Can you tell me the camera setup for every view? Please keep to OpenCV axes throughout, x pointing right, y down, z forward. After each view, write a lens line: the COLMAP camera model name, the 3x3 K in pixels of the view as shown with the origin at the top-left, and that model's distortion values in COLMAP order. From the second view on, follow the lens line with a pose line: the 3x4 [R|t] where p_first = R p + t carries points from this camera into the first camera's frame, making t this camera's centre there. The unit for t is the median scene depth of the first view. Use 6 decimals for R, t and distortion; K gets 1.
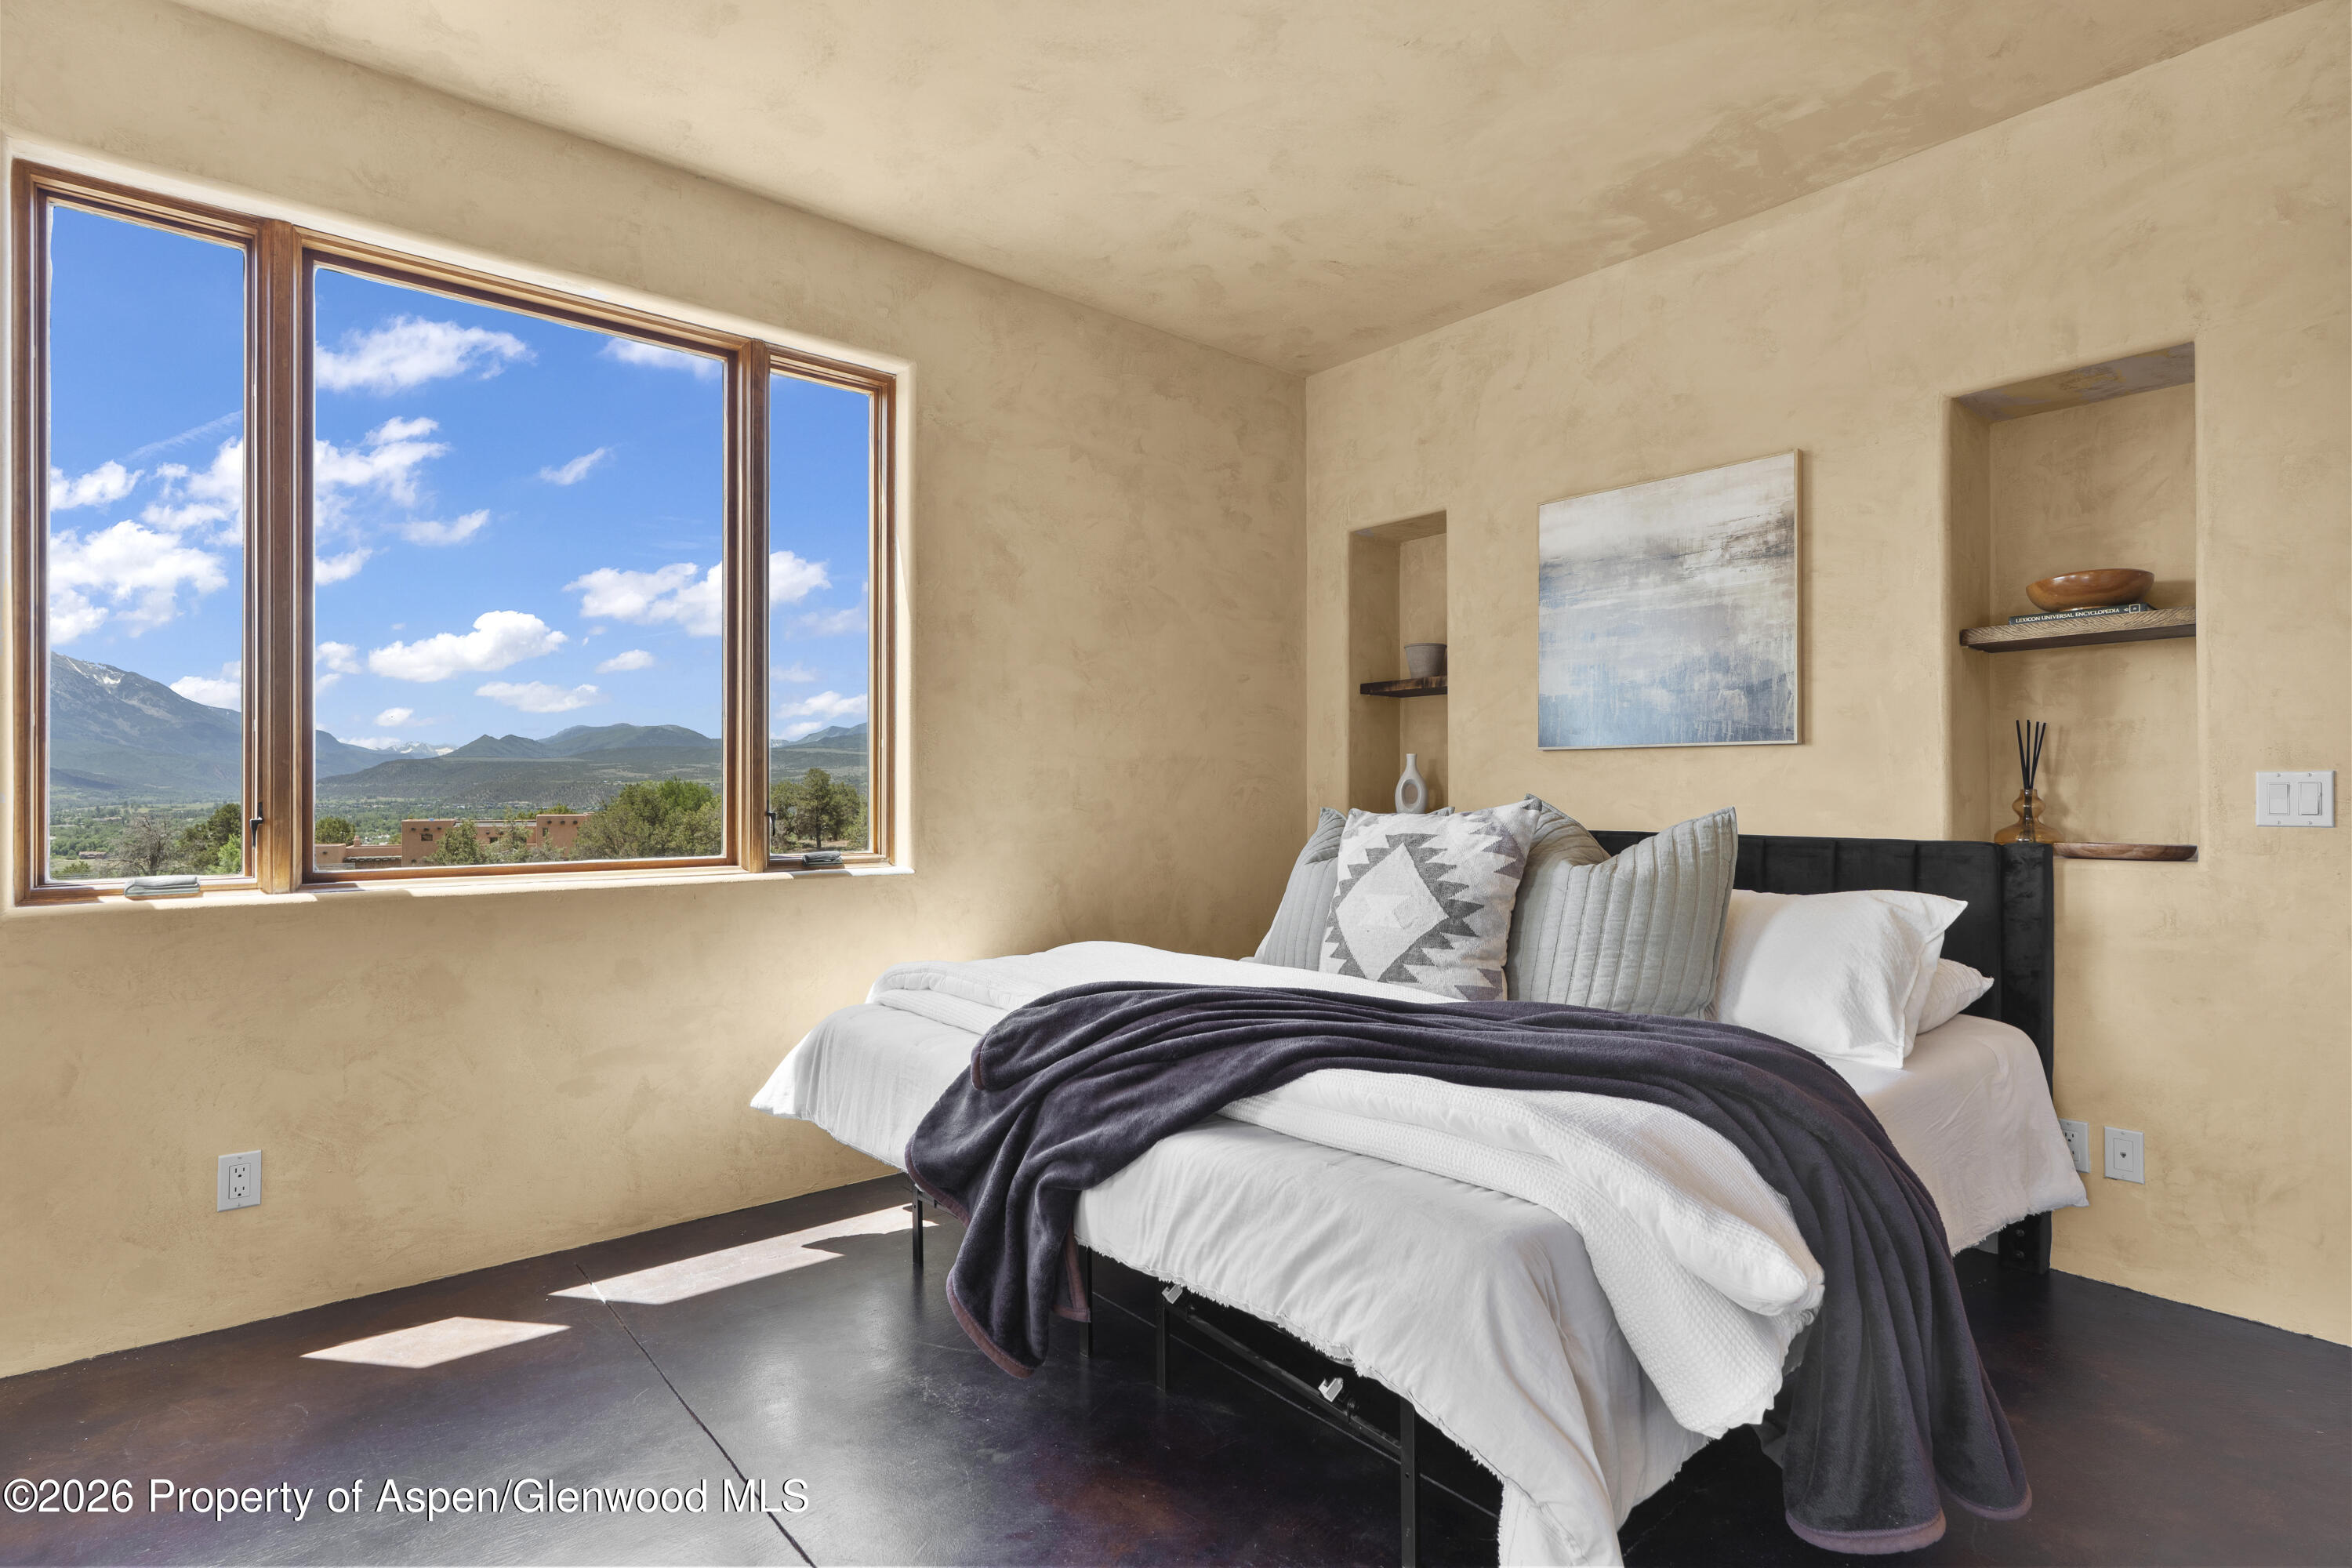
lens RADIAL K [[1160.4, 0, 1176.4], [0, 1160.4, 795.4], [0, 0, 1]] dist [0.000067, 0.000185]
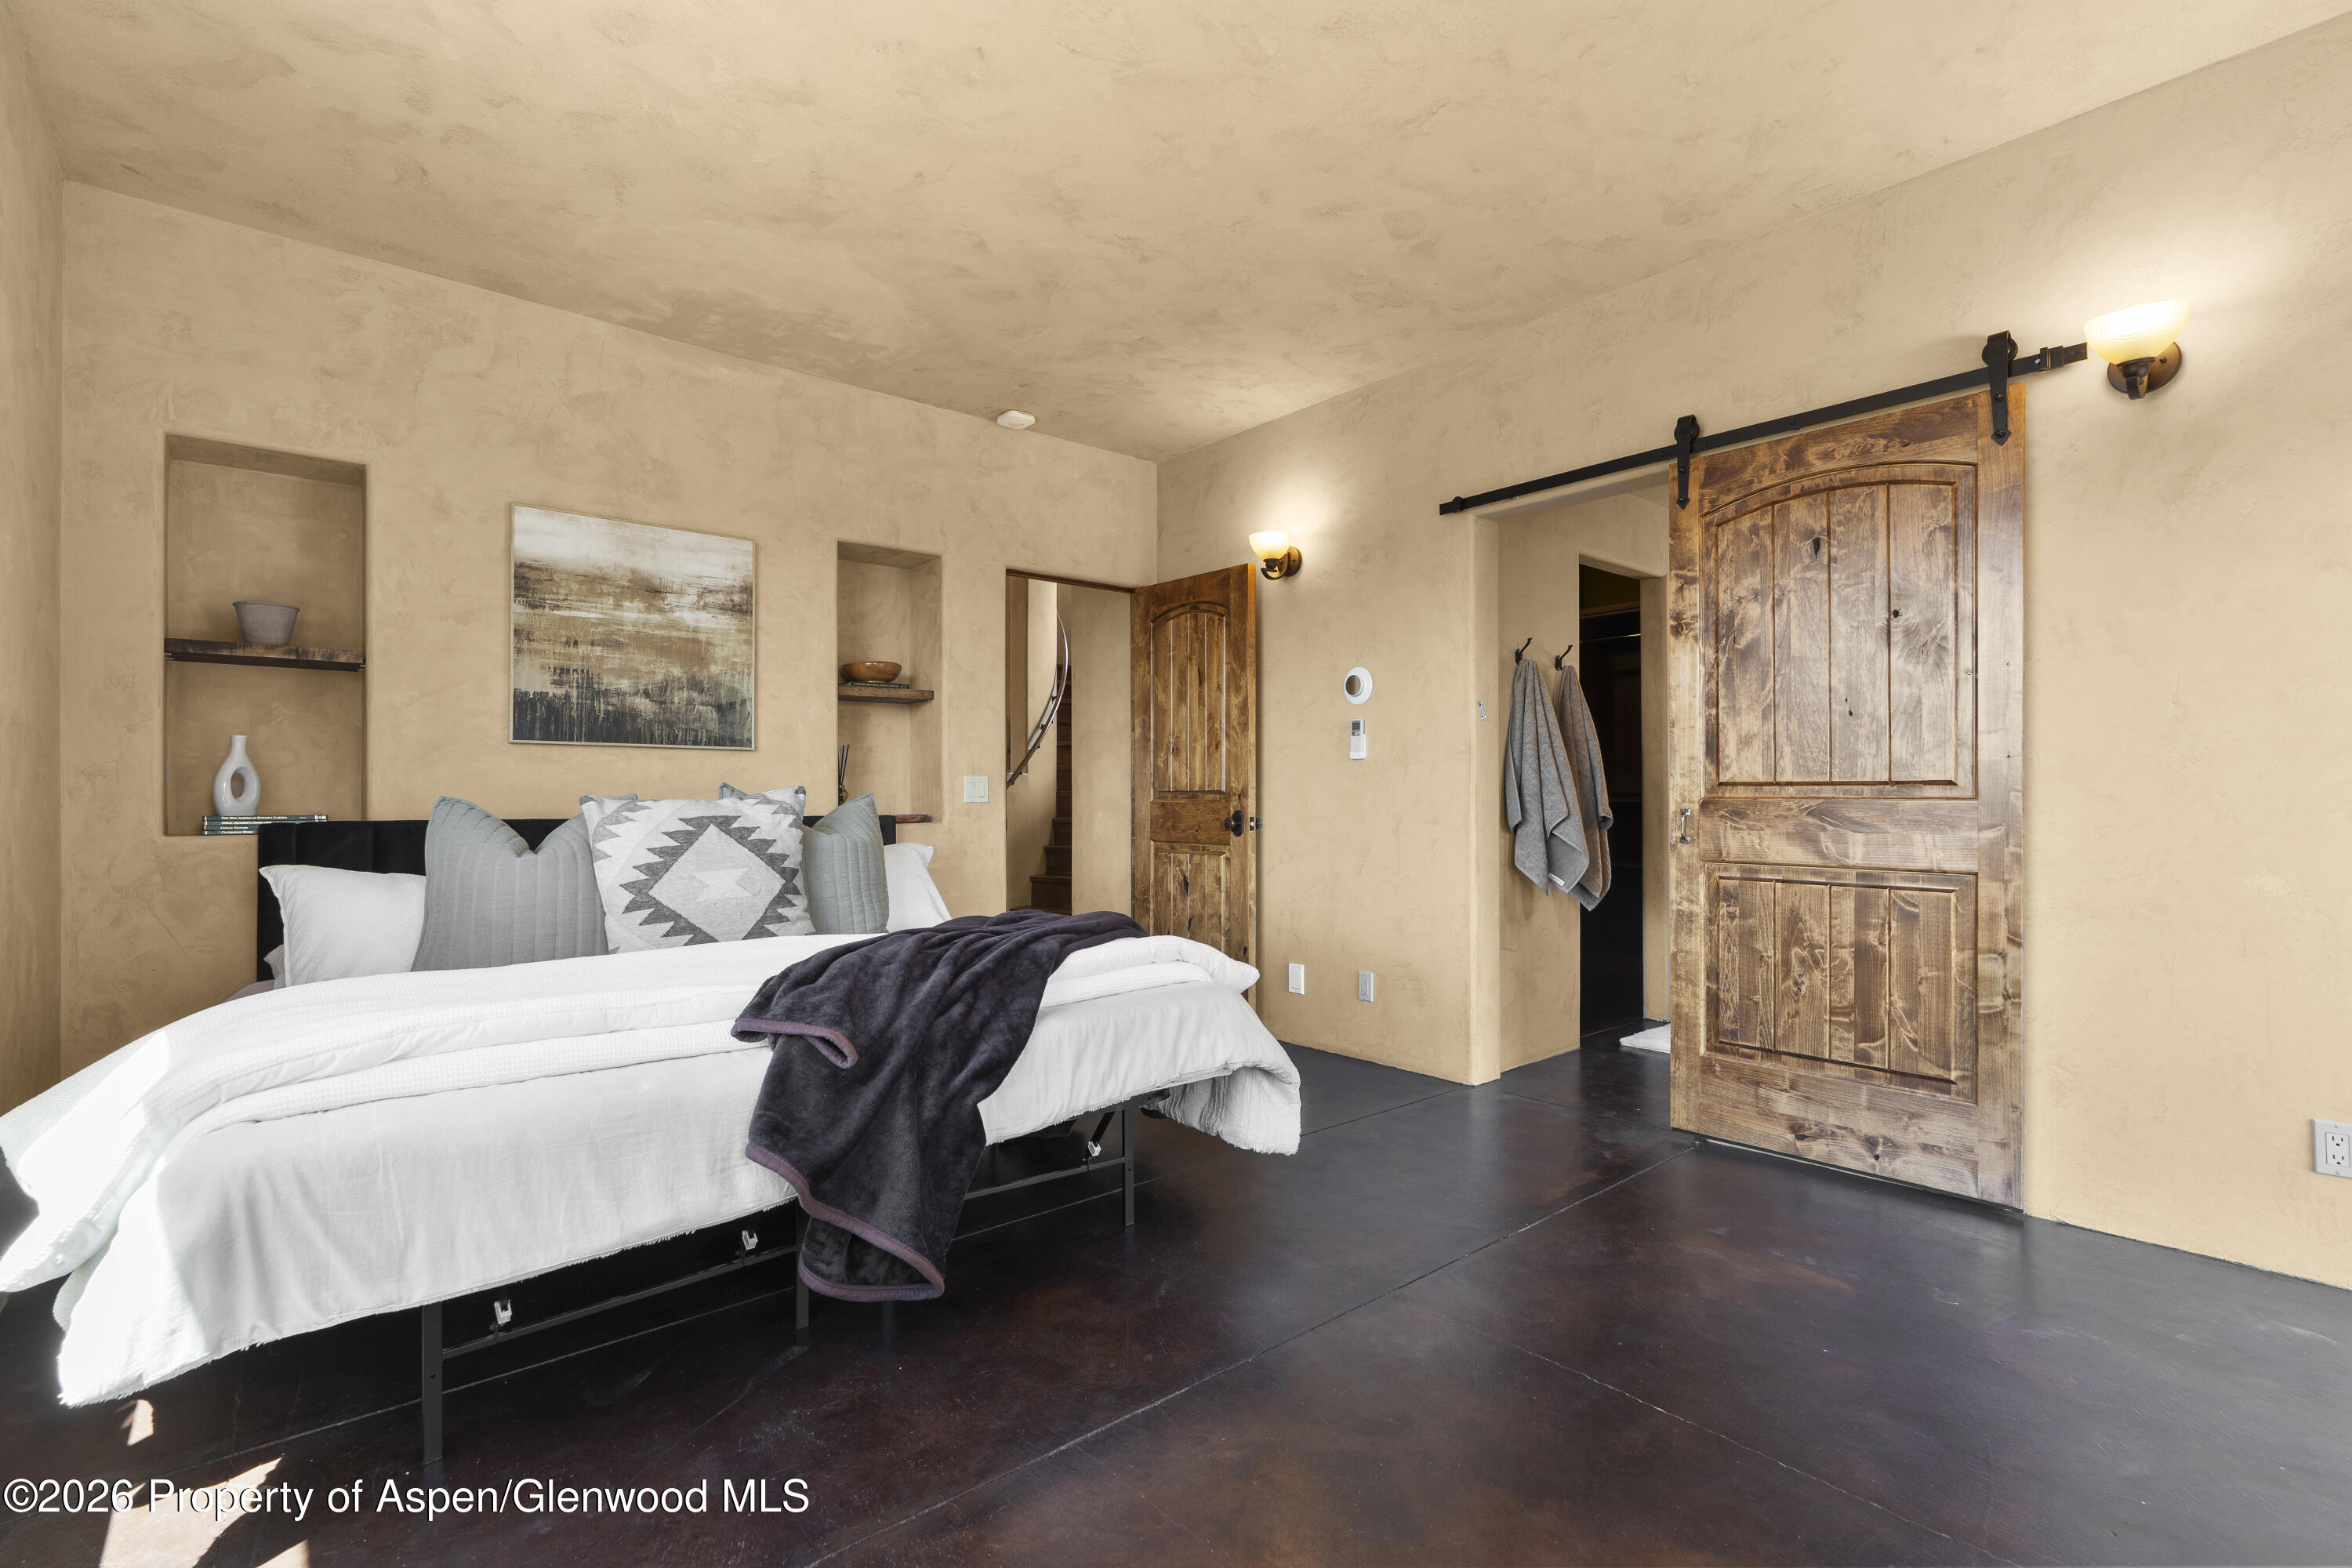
lens RADIAL K [[1067.9, 0, 1171.1], [0, 1067.9, 796.5], [0, 0, 1]] dist [-0.003175, 0.000864]
pose [[-0.005655, 0.002399, 0.999981, -0.713760], [0.007252, 0.999971, -0.002358, 0.016776], [-0.999958, 0.007239, -0.005672, 0.479362]]
